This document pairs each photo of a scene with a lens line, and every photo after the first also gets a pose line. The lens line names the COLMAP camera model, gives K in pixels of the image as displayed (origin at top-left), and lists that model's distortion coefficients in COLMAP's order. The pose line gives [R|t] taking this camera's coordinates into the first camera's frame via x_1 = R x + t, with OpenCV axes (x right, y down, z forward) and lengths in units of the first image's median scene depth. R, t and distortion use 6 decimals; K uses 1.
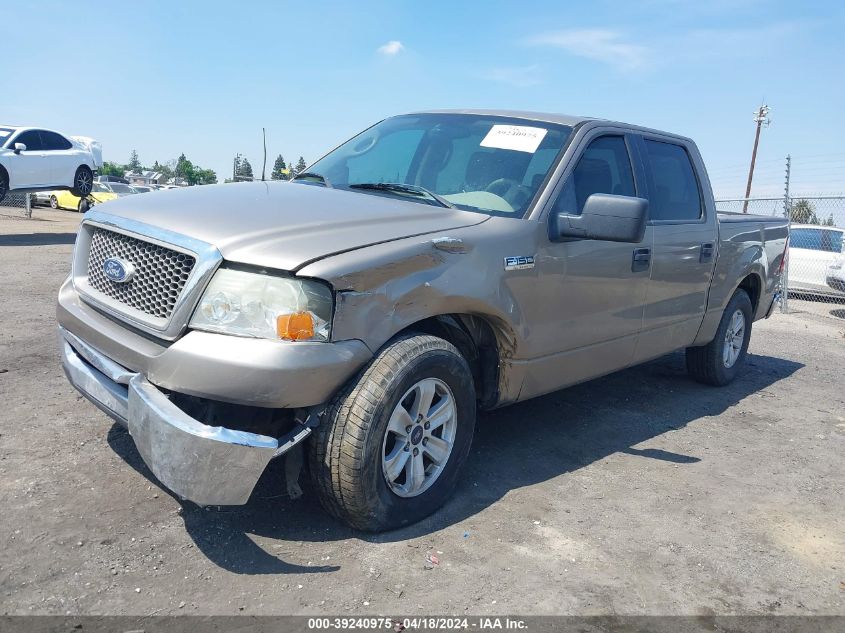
lens RADIAL K [[697.8, 0, 422.5], [0, 697.8, 316.5], [0, 0, 1]] dist [0.008620, -0.006682]
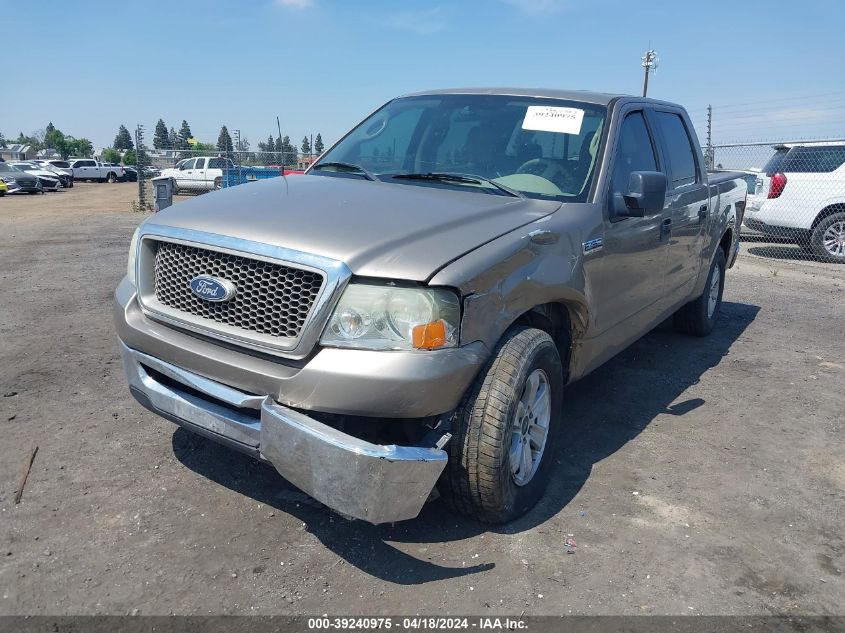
lens RADIAL K [[702.0, 0, 398.8], [0, 702.0, 314.9], [0, 0, 1]] dist [0.005437, -0.002191]
pose [[0.986604, -0.086727, 0.138171, -0.325947], [0.077643, 0.994532, 0.069841, -0.079886], [-0.143472, -0.058177, 0.987943, 0.012093]]
